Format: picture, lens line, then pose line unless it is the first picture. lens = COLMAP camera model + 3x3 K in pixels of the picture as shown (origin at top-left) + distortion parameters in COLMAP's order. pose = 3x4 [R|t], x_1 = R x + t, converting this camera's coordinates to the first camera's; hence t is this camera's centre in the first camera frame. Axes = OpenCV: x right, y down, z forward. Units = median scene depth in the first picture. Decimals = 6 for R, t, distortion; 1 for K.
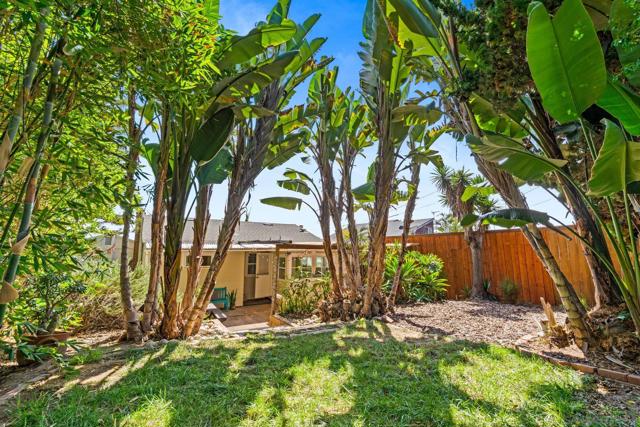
lens RADIAL K [[288.0, 0, 320.0], [0, 288.0, 211.9], [0, 0, 1]] dist [-0.003425, 0.001195]
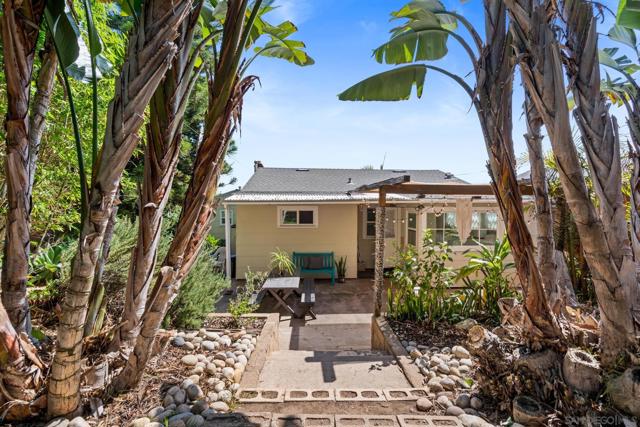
lens RADIAL K [[288.0, 0, 315.1], [0, 288.0, 213.9], [0, 0, 1]] dist [-0.003425, 0.001195]
pose [[0.870869, 0.001004, -0.491515, 0.000998], [0.073269, 0.988560, 0.131838, 0.089731], [0.486024, -0.150827, 0.860832, 0.518524]]
